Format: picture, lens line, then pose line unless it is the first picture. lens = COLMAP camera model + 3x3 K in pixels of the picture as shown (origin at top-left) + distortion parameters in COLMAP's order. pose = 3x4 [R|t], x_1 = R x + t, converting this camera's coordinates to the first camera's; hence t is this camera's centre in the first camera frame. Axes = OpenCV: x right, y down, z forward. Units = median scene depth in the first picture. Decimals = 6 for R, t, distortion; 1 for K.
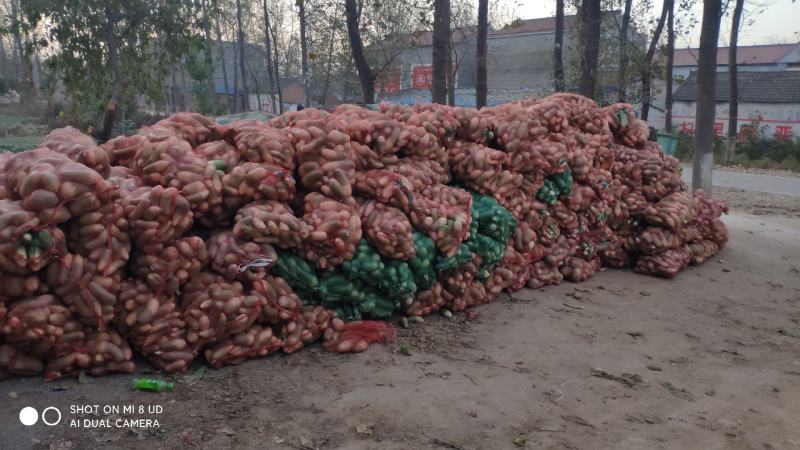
lens RADIAL K [[649.2, 0, 402.8], [0, 649.2, 228.2], [0, 0, 1]] dist [0.075129, -0.157200]
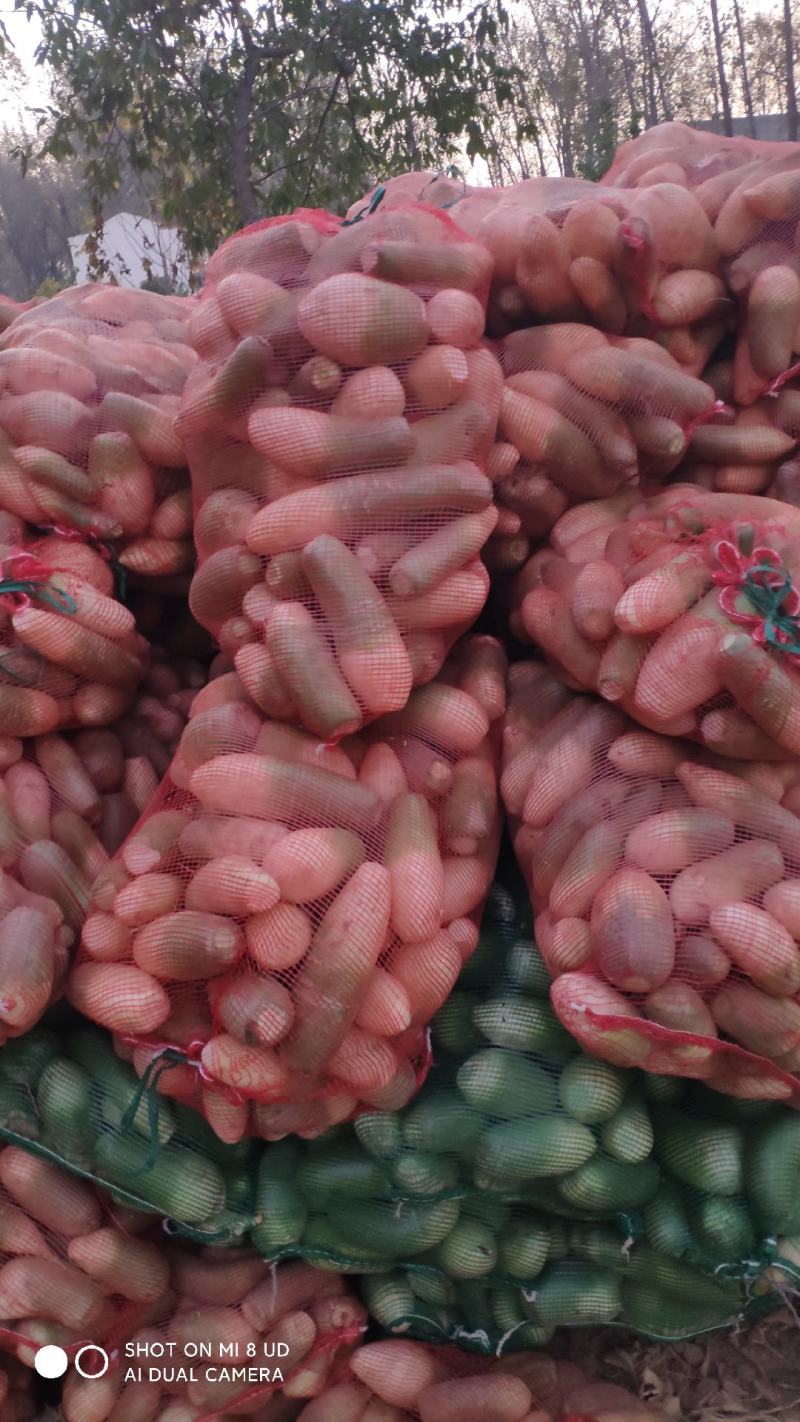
lens RADIAL K [[1153.9, 0, 390.0], [0, 1153.9, 710.8], [0, 0, 1]] dist [0.075129, -0.157200]
pose [[0.826035, 0.072396, -0.558950, 0.065616], [0.042509, 0.980889, 0.189868, -0.094594], [0.562013, -0.180598, 0.807171, 0.716591]]
